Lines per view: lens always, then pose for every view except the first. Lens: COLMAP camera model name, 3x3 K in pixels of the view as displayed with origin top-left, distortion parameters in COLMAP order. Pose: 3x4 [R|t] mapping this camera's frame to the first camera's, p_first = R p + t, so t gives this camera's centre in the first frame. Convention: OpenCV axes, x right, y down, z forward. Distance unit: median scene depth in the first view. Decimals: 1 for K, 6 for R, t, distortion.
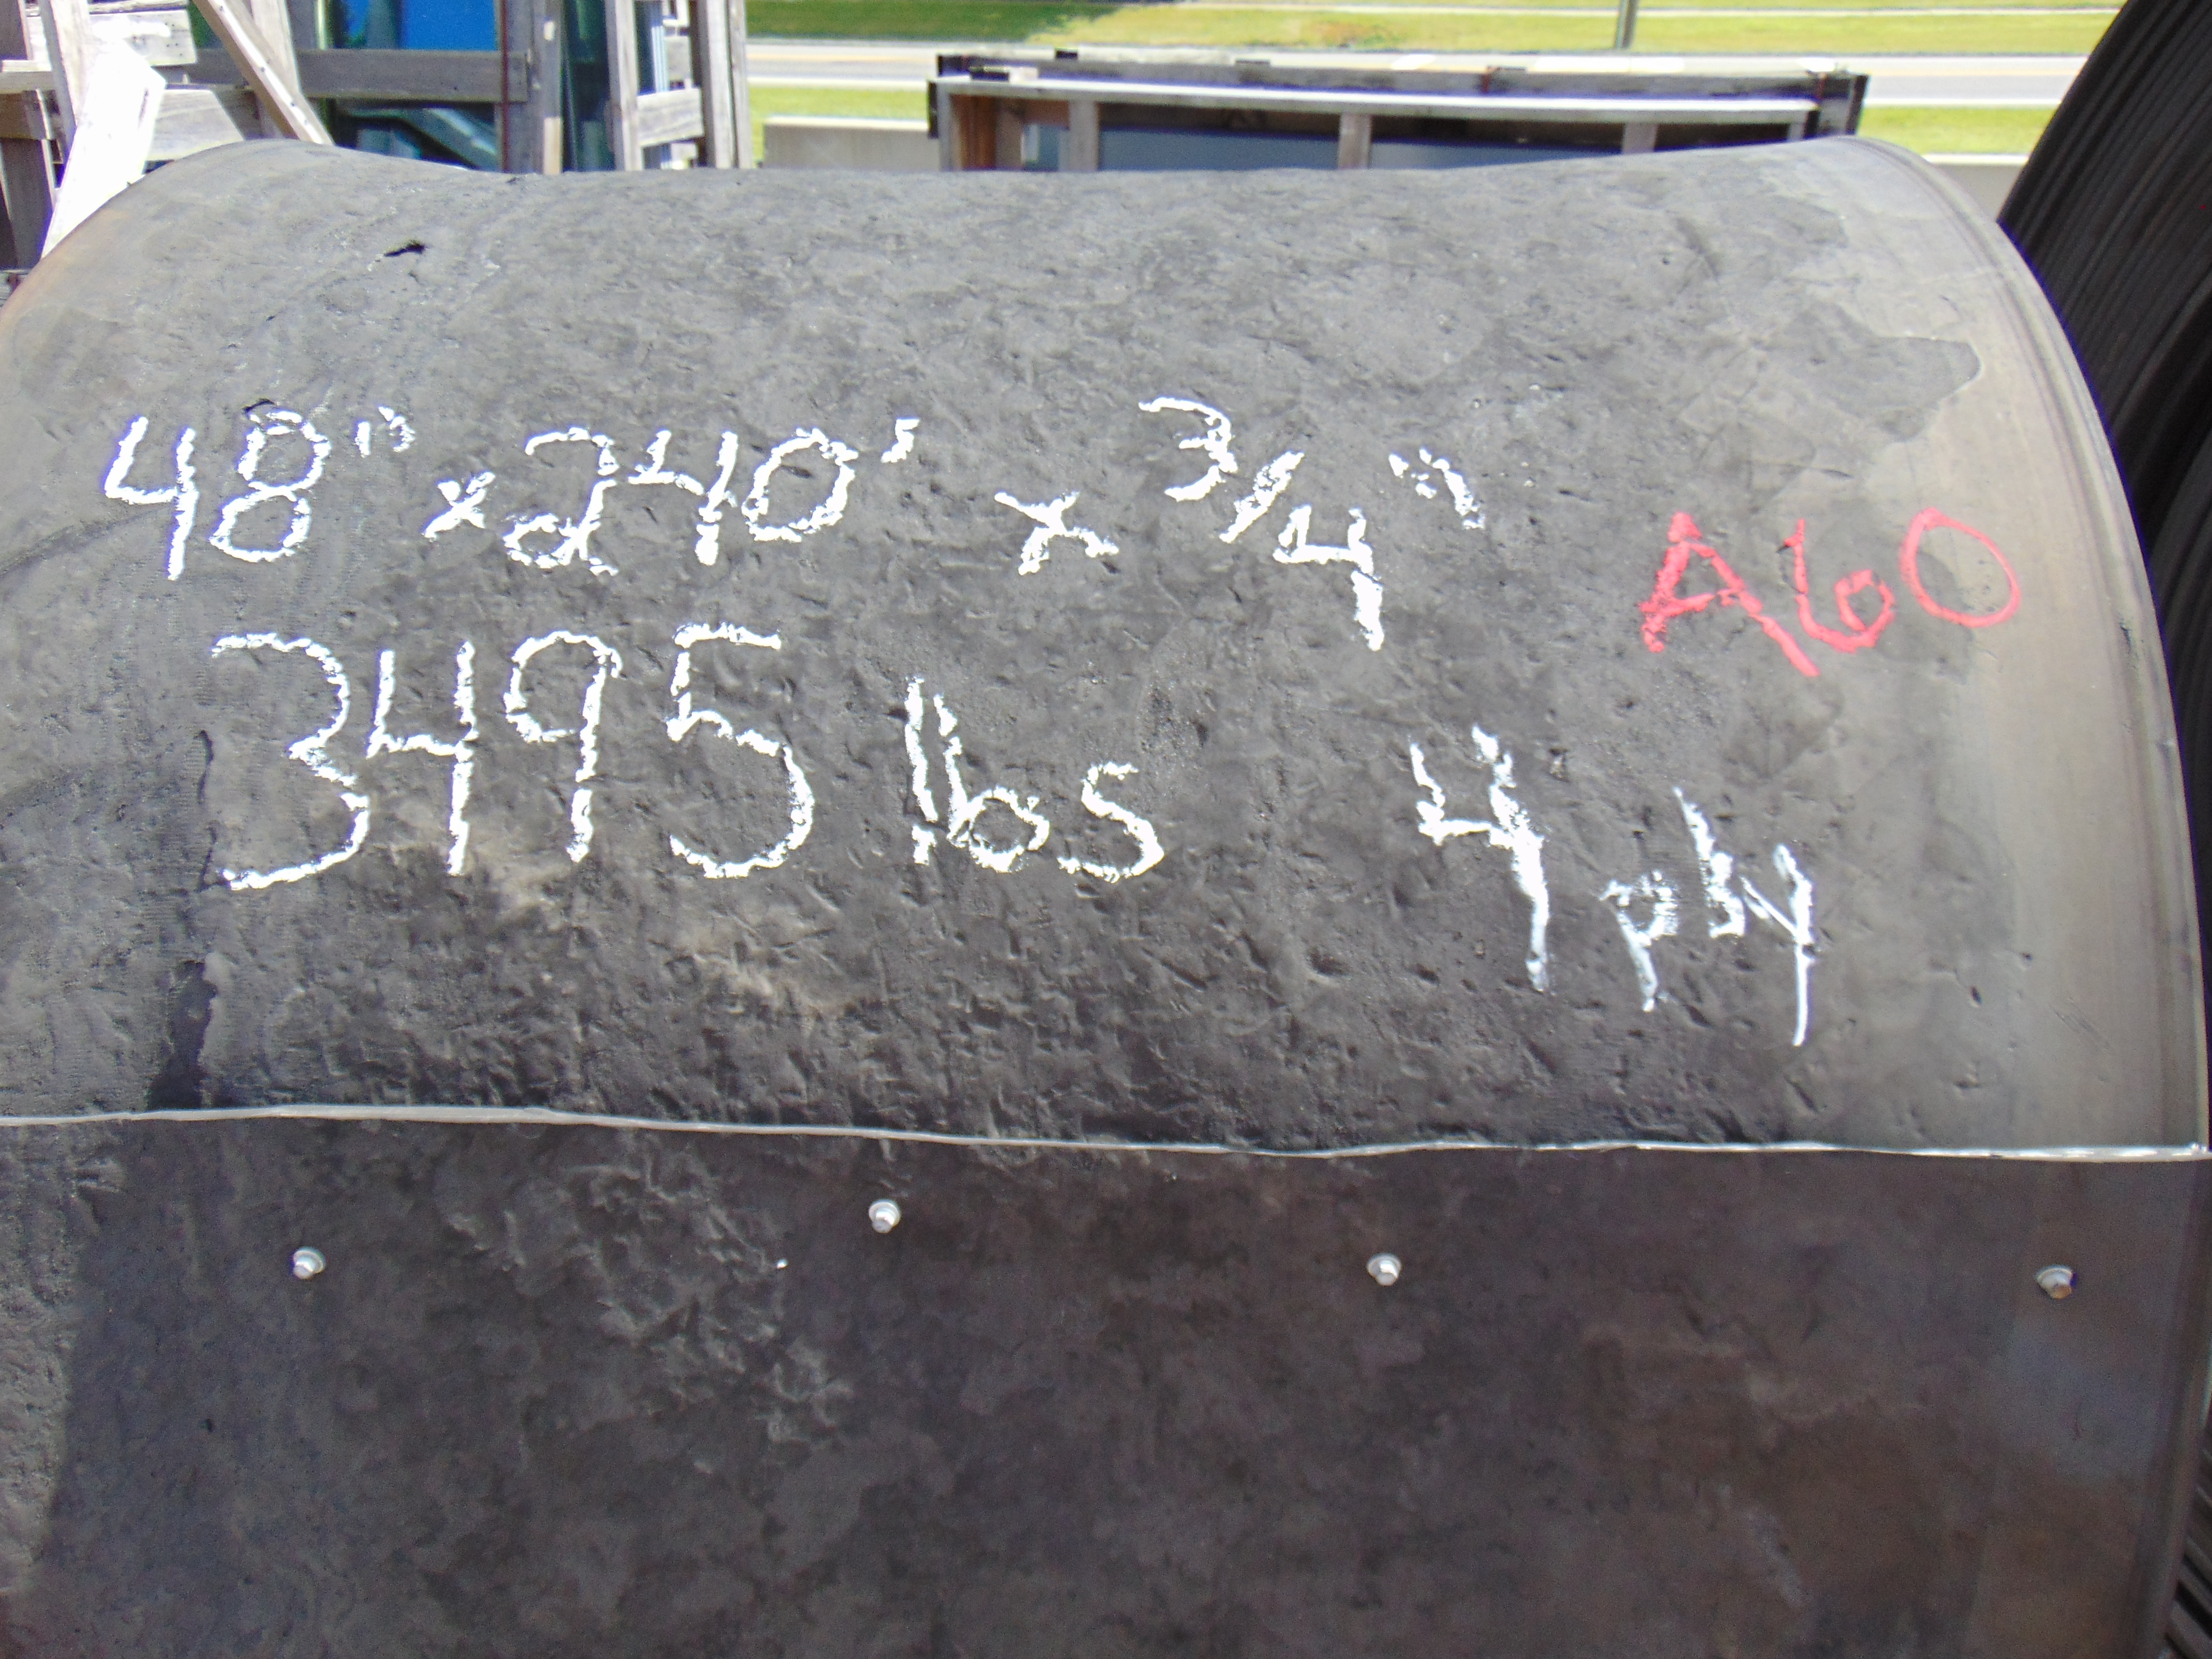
lens RADIAL K [[1631.8, 0, 1109.2], [0, 1631.8, 839.3], [0, 0, 1]] dist [-0.001419, 0.010469]
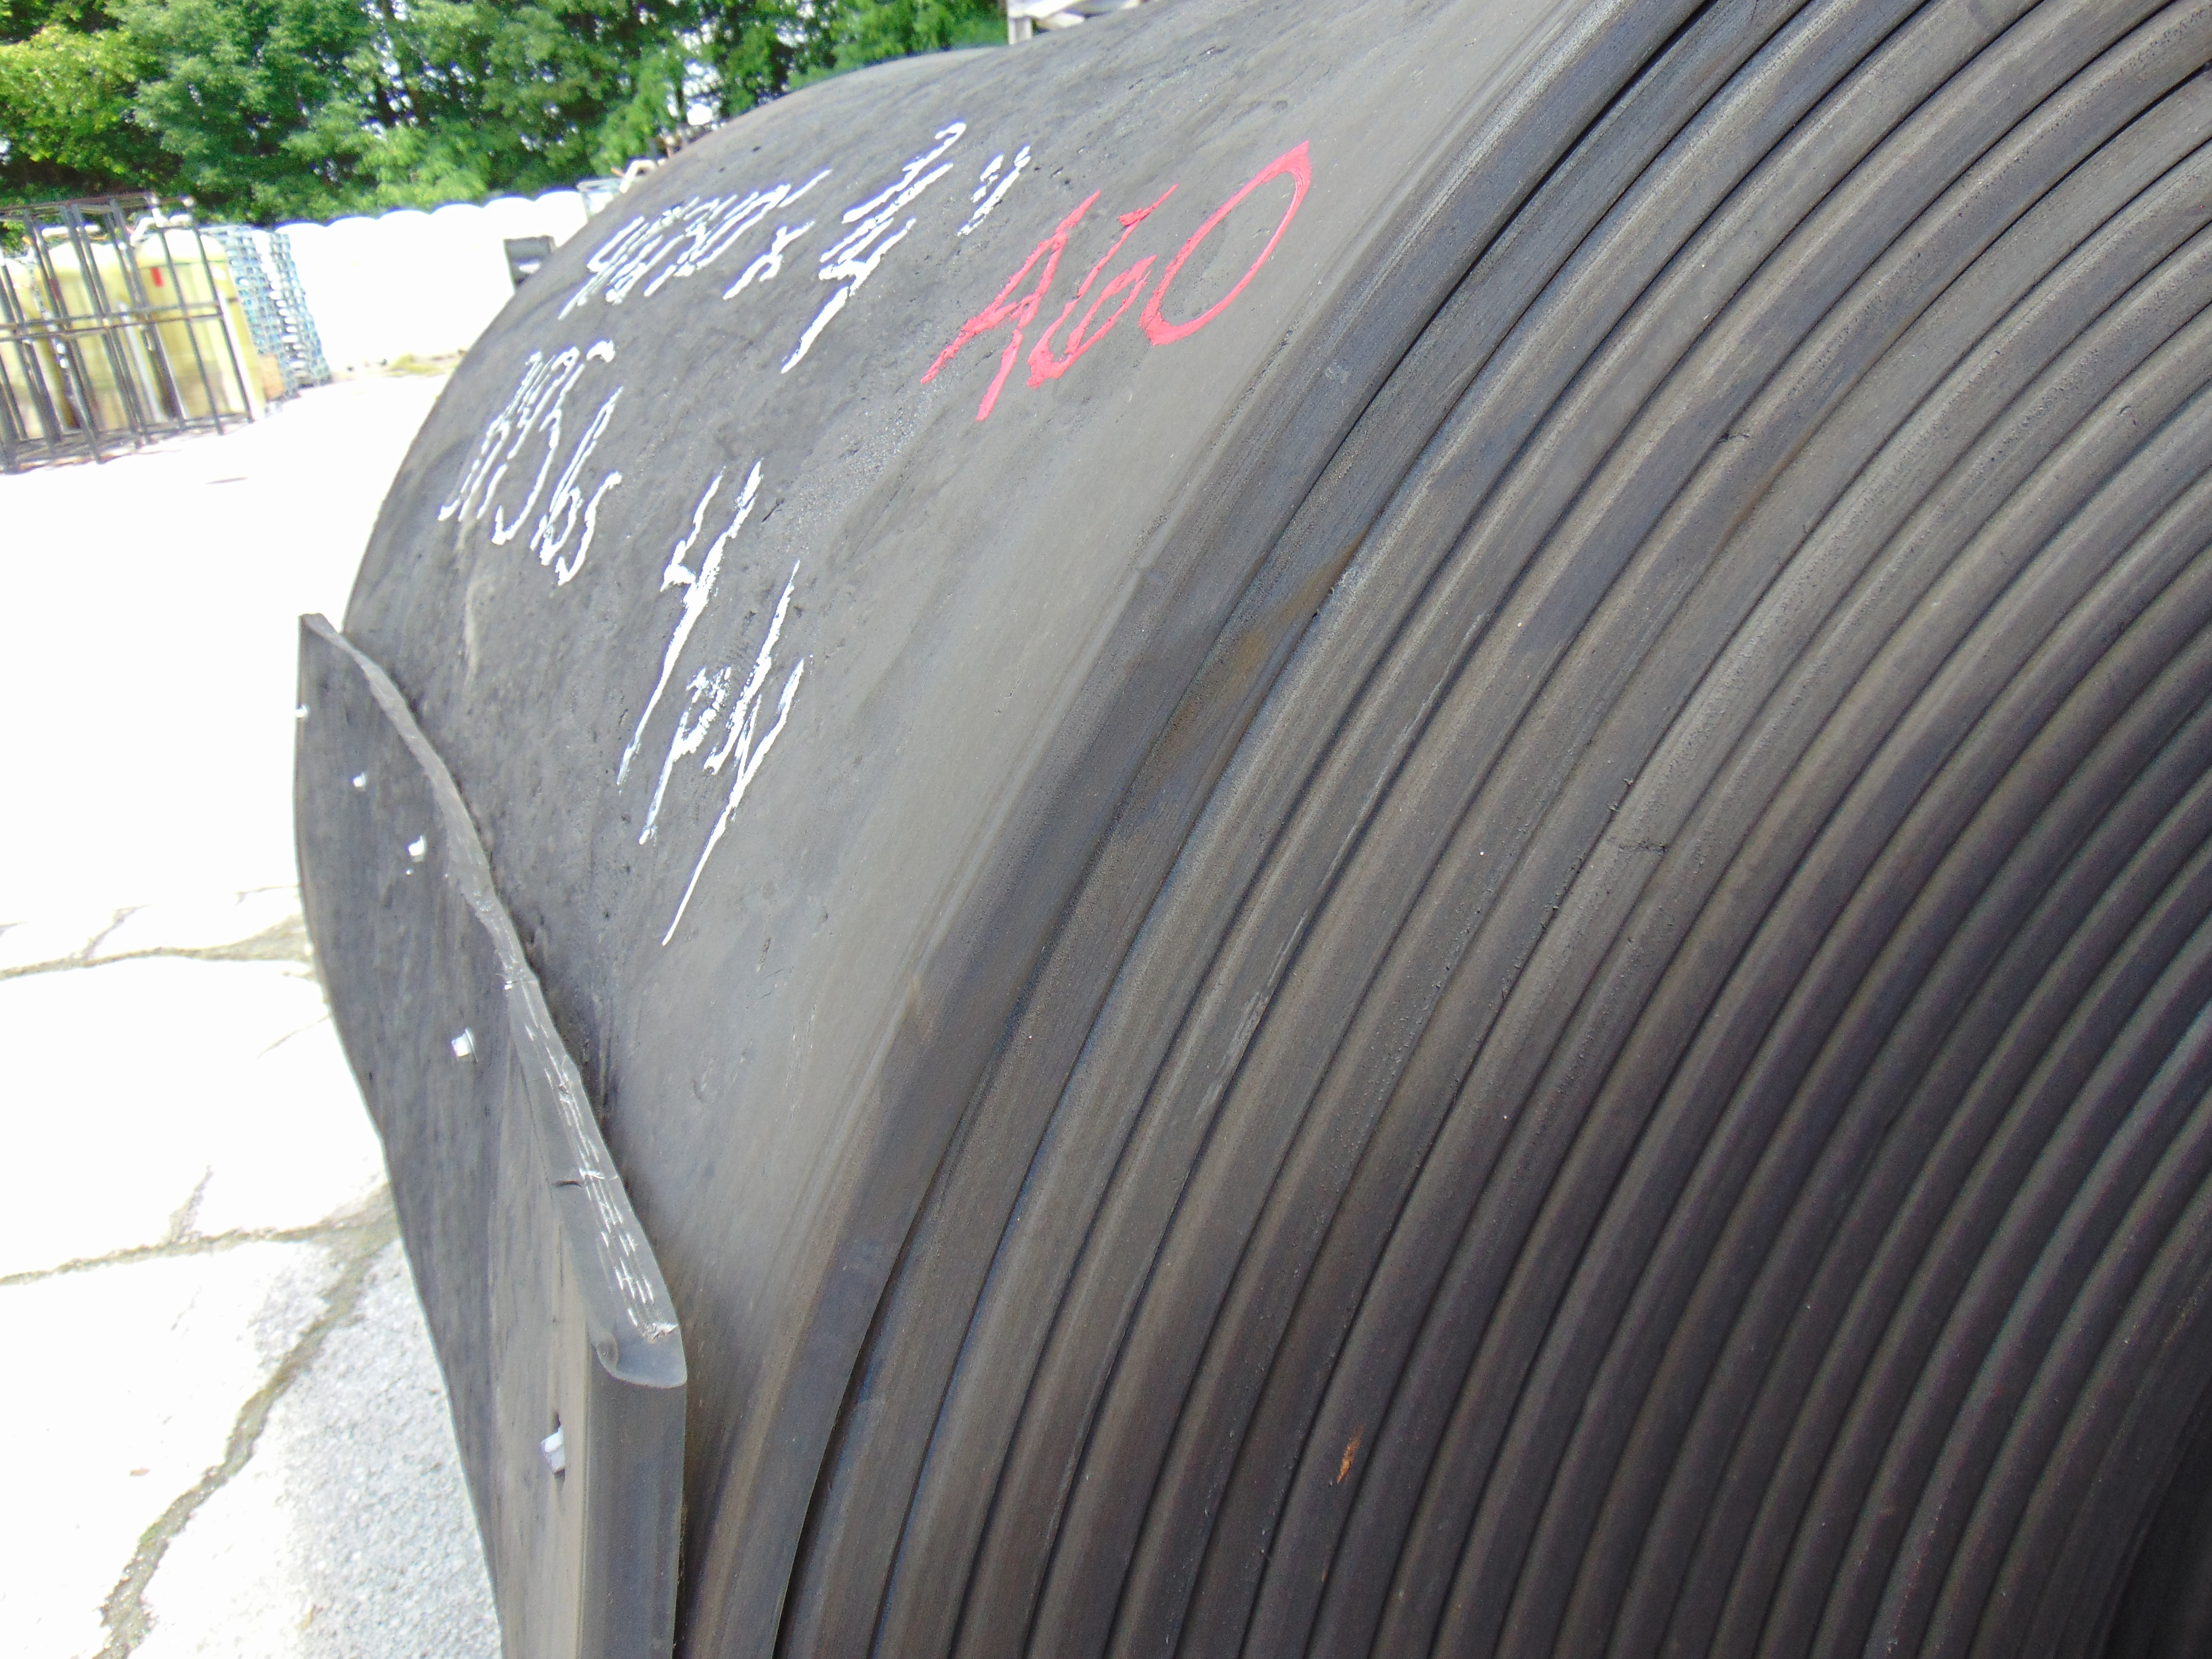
lens RADIAL K [[1631.8, 0, 1110.6], [0, 1631.8, 834.1], [0, 0, 1]] dist [-0.001419, 0.010469]
pose [[0.517805, 0.256503, -0.816140, 0.994186], [-0.304995, 0.946657, 0.104016, -0.034311], [0.799284, 0.195058, 0.568416, 0.743157]]
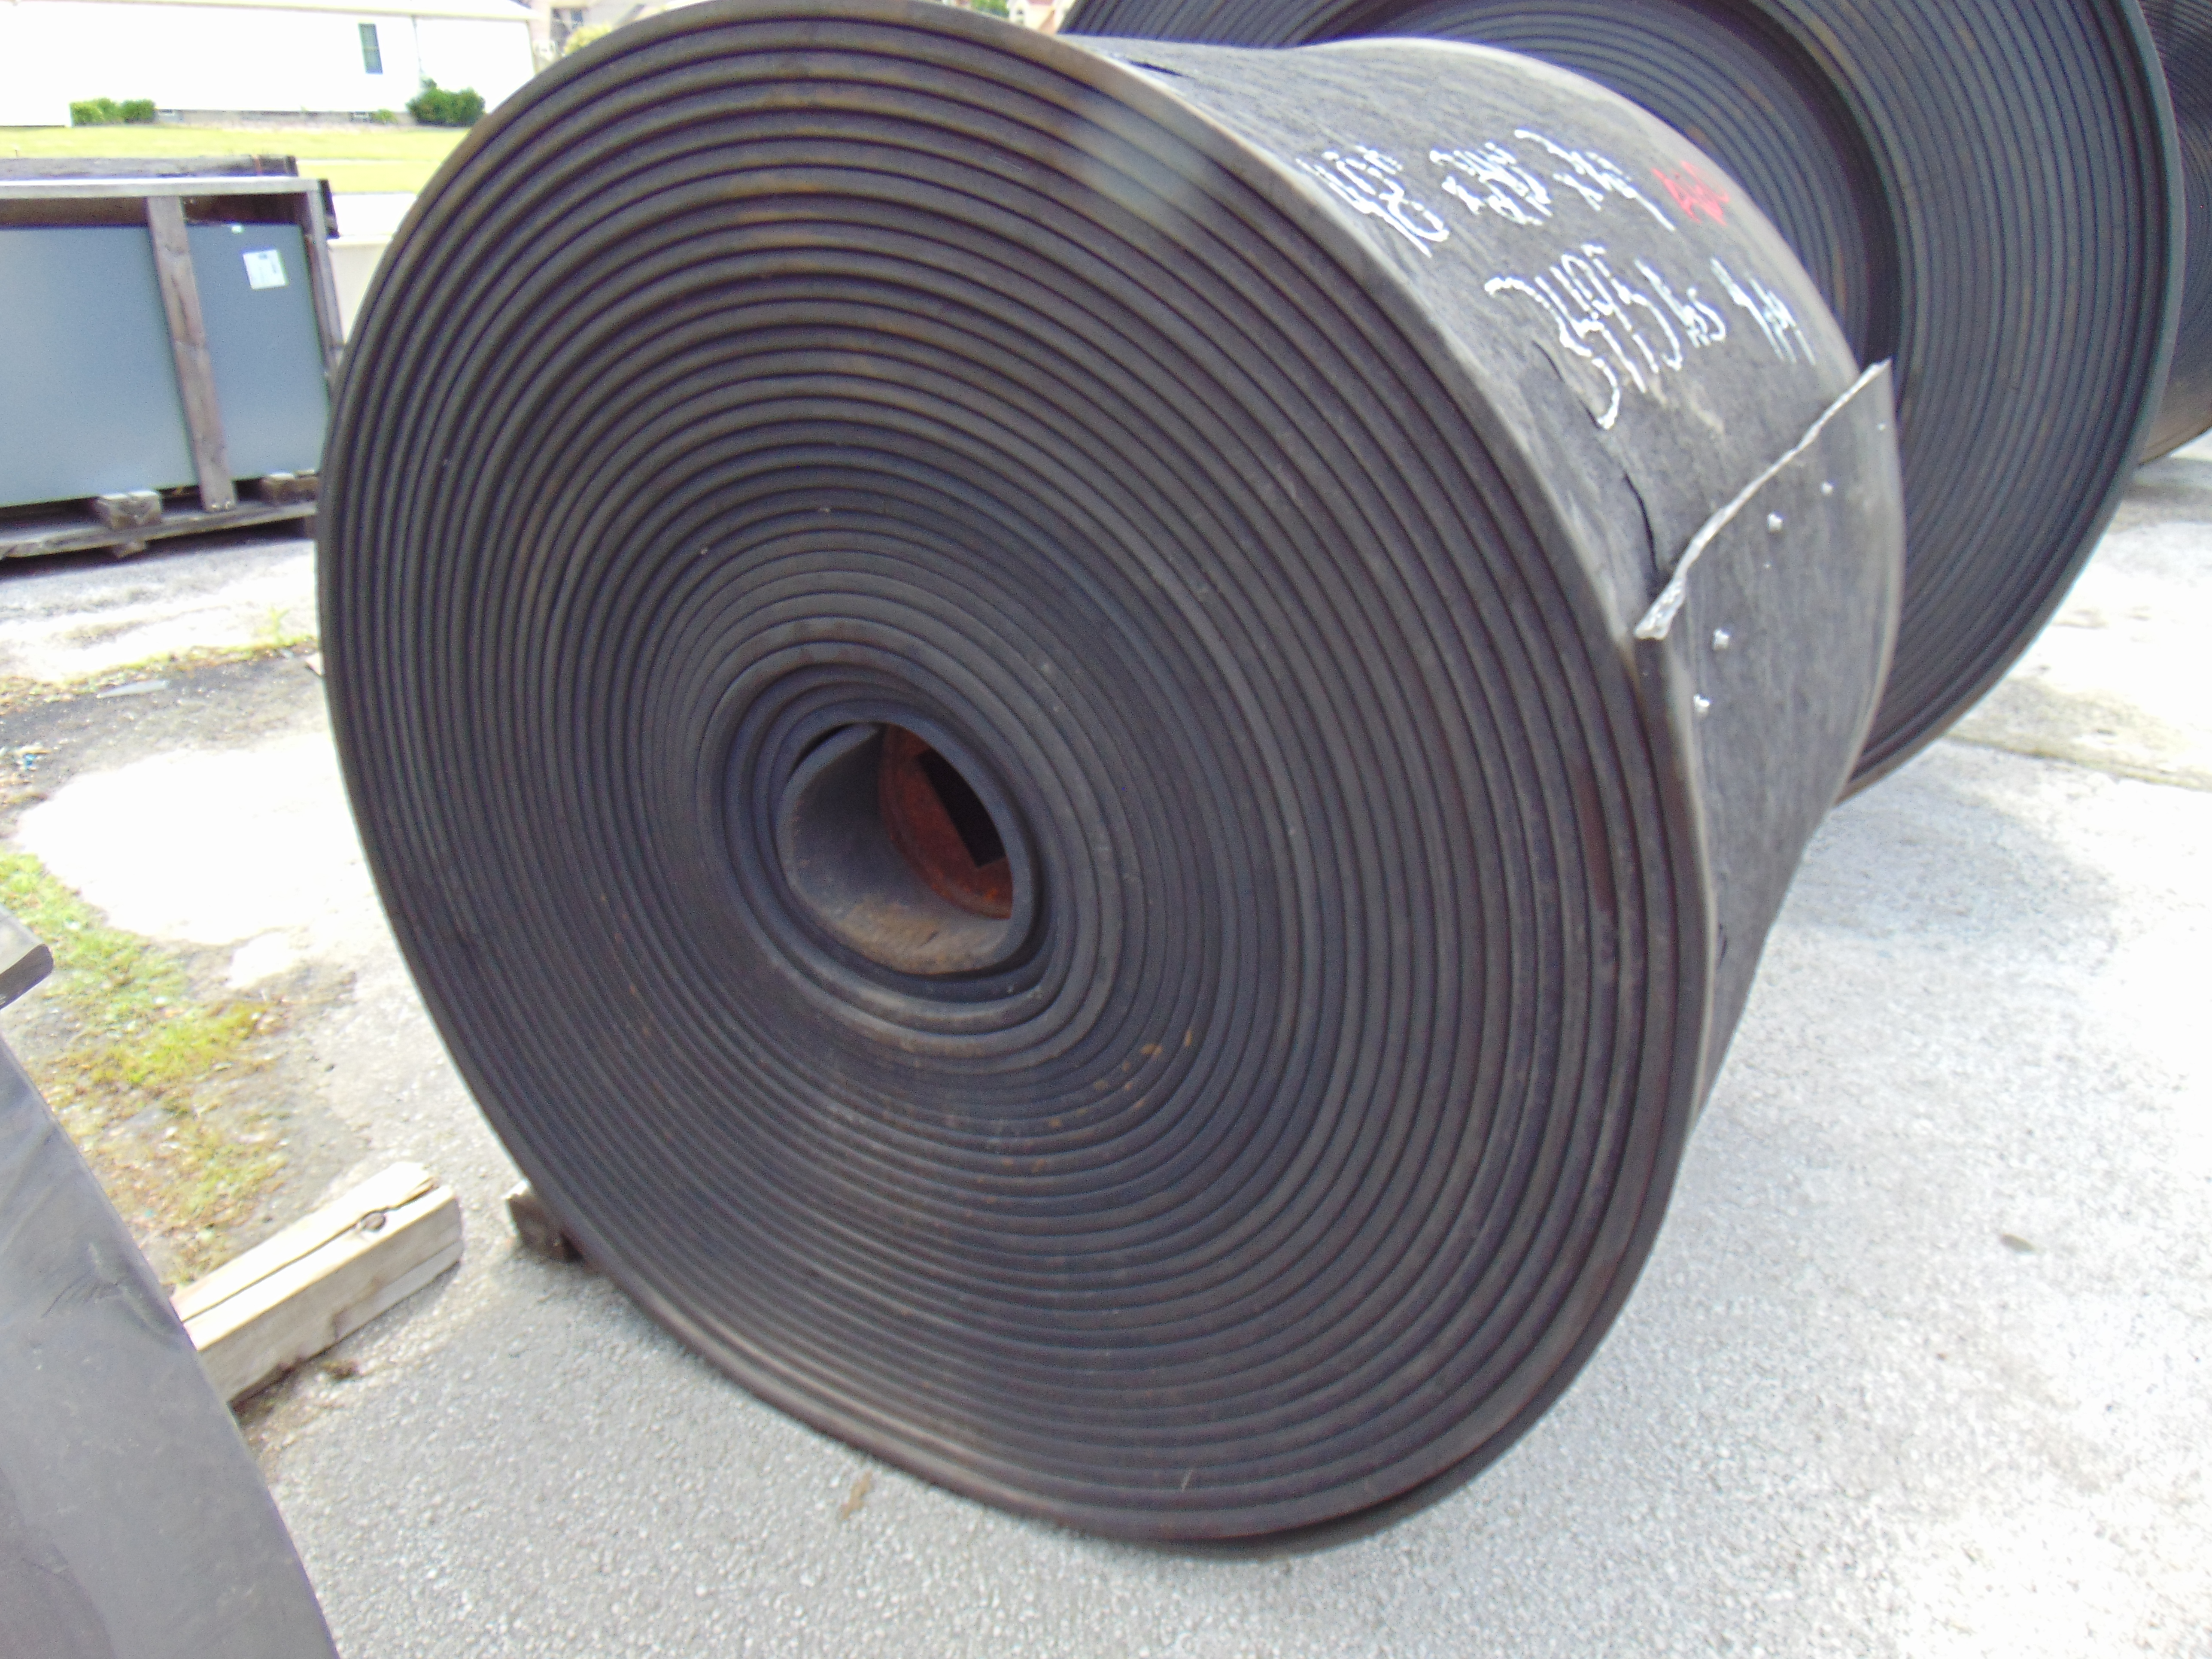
lens RADIAL K [[1631.8, 0, 1106.7], [0, 1631.8, 833.3], [0, 0, 1]] dist [-0.001419, 0.010469]
pose [[0.450264, -0.356855, 0.818485, -2.132928], [0.419309, 0.893807, 0.159025, -0.067868], [-0.788316, 0.271595, 0.552081, 0.665327]]
